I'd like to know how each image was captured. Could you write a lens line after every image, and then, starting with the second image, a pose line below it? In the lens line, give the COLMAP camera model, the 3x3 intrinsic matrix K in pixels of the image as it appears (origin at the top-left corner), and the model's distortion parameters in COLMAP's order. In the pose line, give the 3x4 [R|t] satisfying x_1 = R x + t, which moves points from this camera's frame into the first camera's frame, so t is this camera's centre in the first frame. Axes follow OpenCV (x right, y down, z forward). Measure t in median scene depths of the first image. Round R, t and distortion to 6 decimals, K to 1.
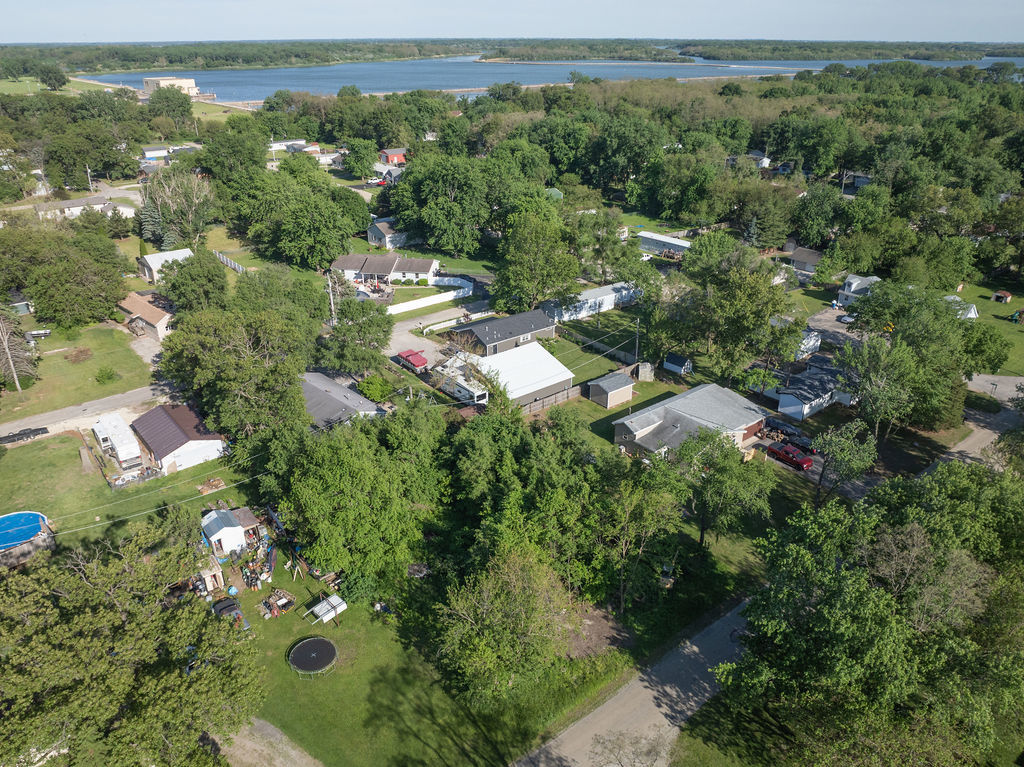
lens RADIAL K [[711.3, 0, 536.7], [0, 711.3, 383.9], [0, 0, 1]] dist [-0.045288, -0.000870]
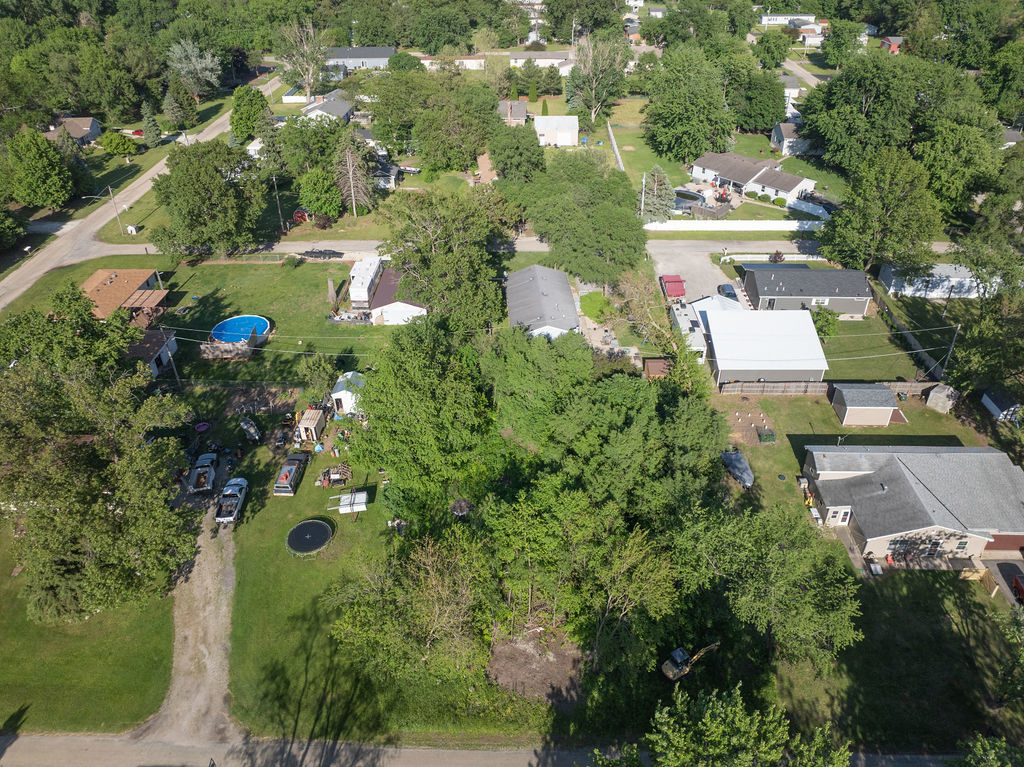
lens RADIAL K [[711.3, 0, 536.7], [0, 711.3, 383.9], [0, 0, 1]] dist [-0.045288, -0.000870]
pose [[0.759115, 0.361698, -0.541220, 0.193150], [-0.272659, 0.931647, 0.240189, -0.077530], [0.591102, -0.034763, 0.805848, 0.162775]]
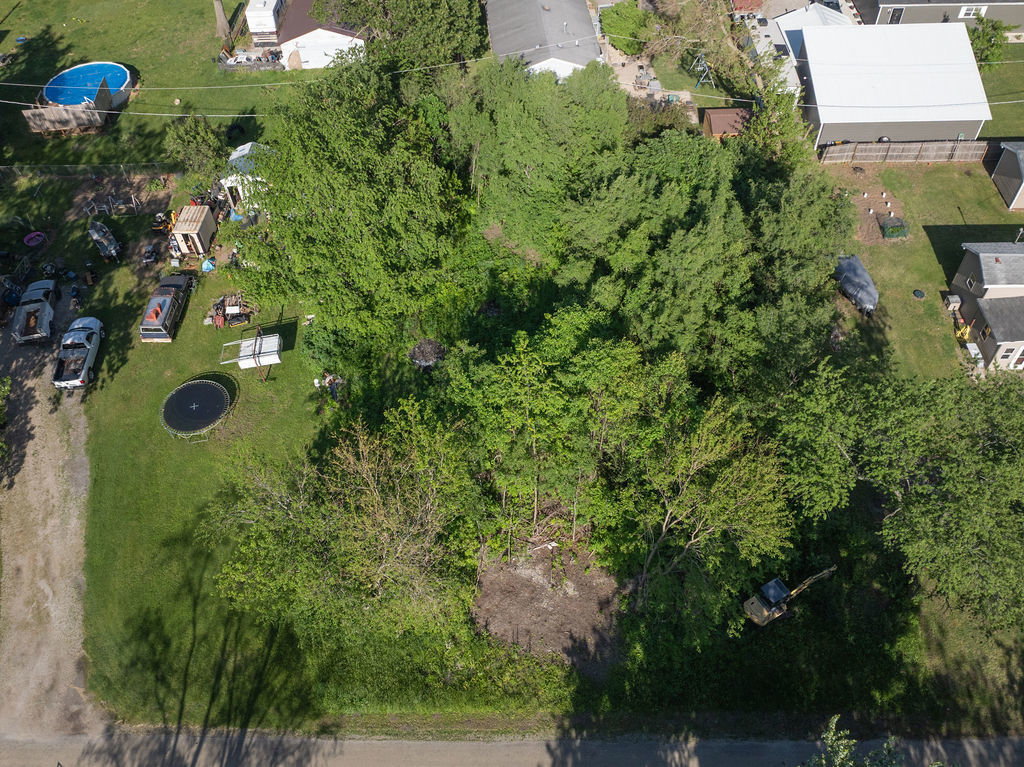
lens RADIAL K [[808.4, 0, 517.8], [0, 808.4, 426.2], [0, 0, 1]] dist [-0.031714, -0.006907]
pose [[0.758453, 0.495359, -0.423520, 0.118469], [-0.241270, 0.817083, 0.523606, -0.038443], [0.605424, -0.294948, 0.739234, 0.273751]]
